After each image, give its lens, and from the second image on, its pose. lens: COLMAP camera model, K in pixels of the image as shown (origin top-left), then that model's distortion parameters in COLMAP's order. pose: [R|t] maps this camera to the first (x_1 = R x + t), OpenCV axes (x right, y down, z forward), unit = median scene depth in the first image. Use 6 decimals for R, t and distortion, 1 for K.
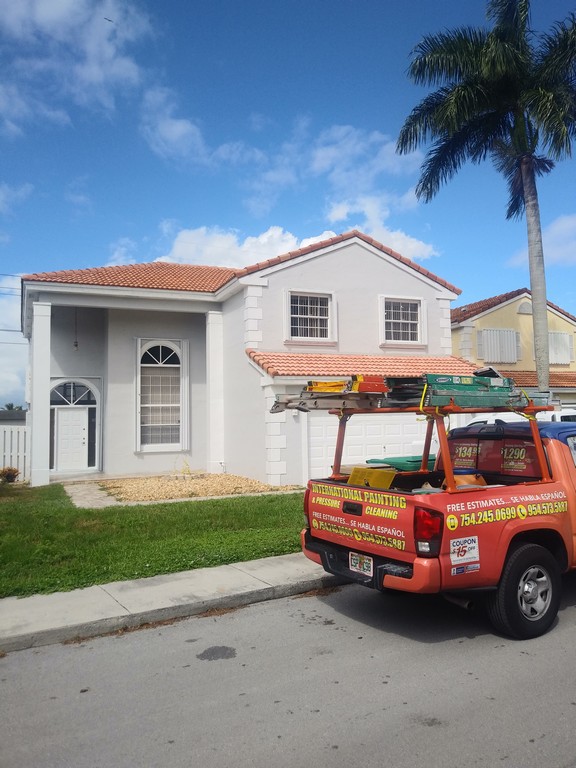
lens RADIAL K [[604.8, 0, 288.0], [0, 604.8, 384.0], [0, 0, 1]] dist [0.039679, -0.092749]
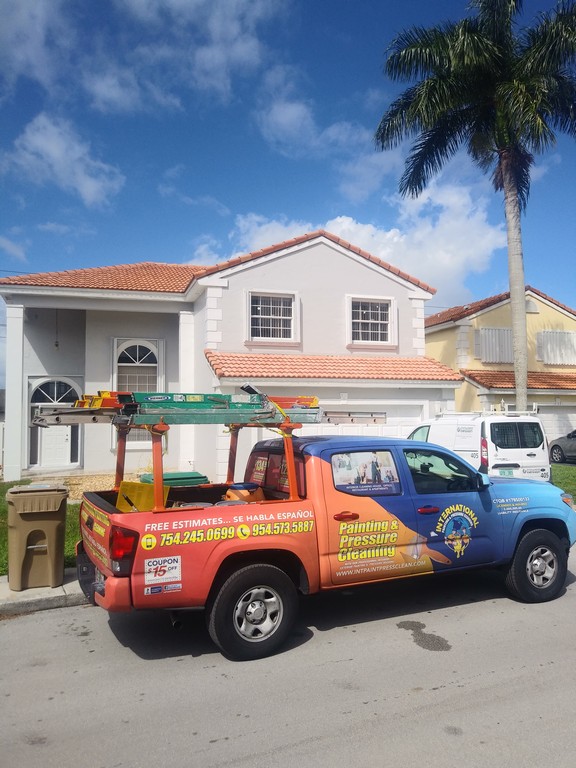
lens RADIAL K [[604.9, 0, 284.6], [0, 604.9, 386.8], [0, 0, 1]] dist [-0.008816, 0.000683]
pose [[0.997144, 0.006787, -0.075218, 0.133586], [-0.005831, 0.999899, 0.012927, -0.009826], [0.075298, -0.012452, 0.997083, 0.006789]]
